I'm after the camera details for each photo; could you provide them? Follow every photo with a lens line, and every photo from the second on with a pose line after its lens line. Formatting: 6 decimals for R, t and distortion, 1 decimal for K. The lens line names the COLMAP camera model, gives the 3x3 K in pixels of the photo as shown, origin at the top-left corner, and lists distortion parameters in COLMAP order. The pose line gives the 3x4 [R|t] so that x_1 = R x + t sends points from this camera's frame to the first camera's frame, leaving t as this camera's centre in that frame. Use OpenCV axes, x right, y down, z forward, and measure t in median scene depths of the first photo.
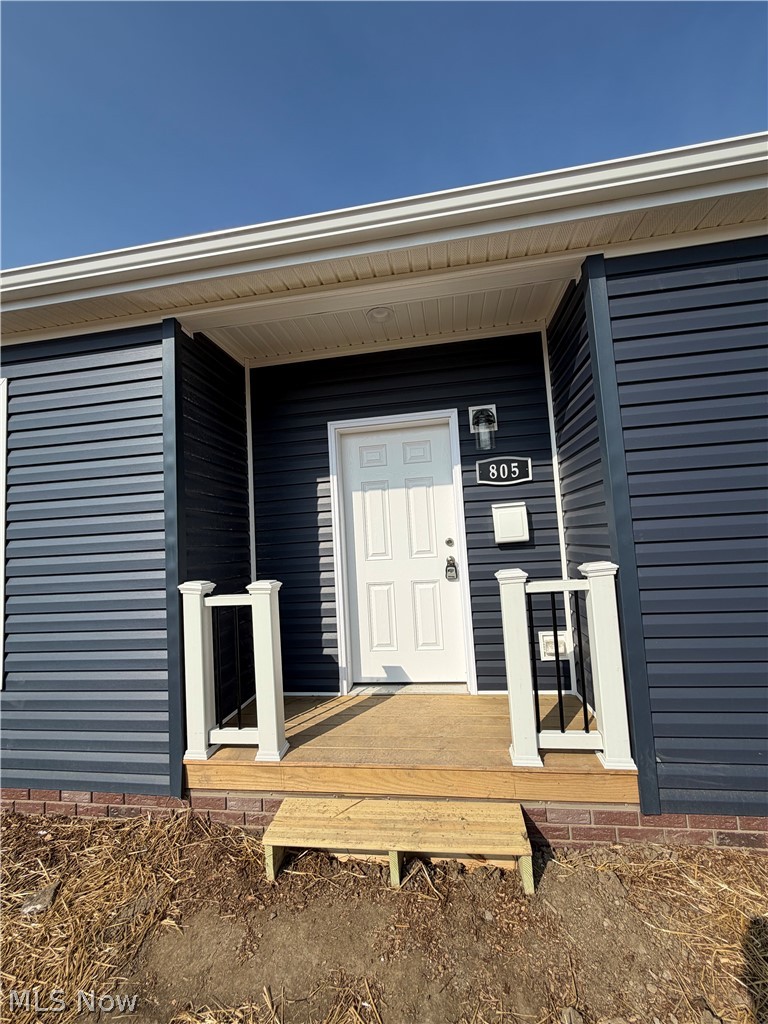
lens RADIAL K [[408.1, 0, 384.7], [0, 408.1, 507.1], [0, 0, 1]] dist [-0.000089, -0.000132]
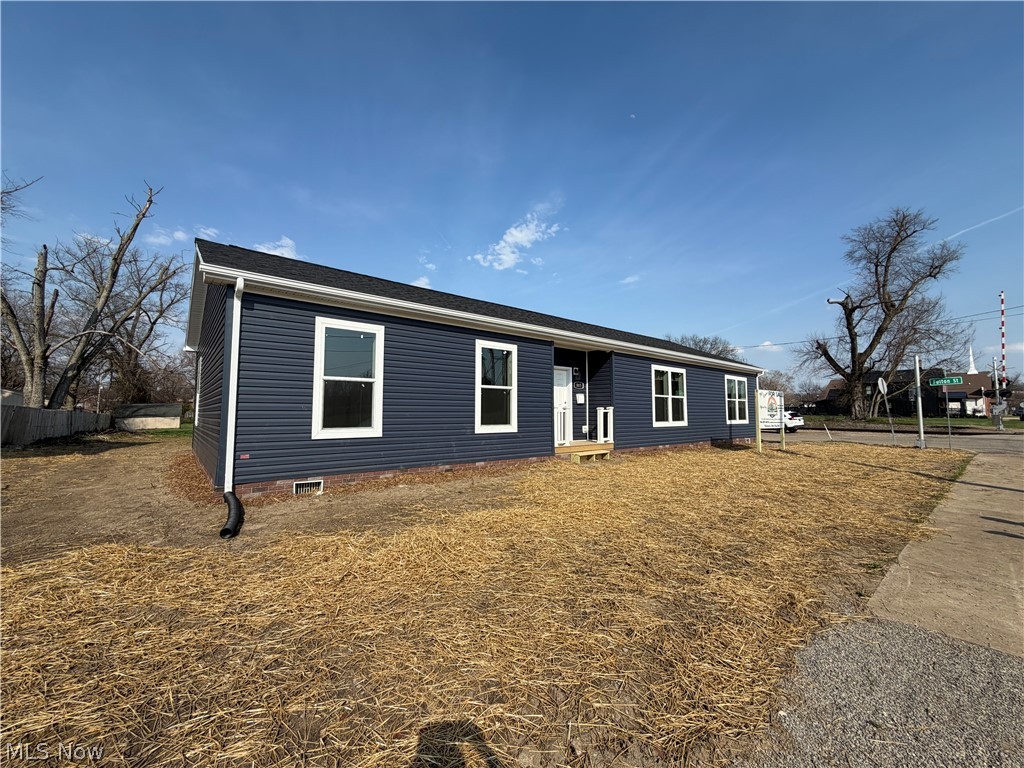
lens RADIAL K [[408.1, 0, 511.5], [0, 408.1, 384.4], [0, 0, 1]] dist [-0.000089, -0.000132]
pose [[0.666727, 0.102906, 0.738163, -3.087088], [-0.100529, 0.993788, -0.047741, 0.158033], [-0.738491, -0.042376, 0.672931, -1.173155]]
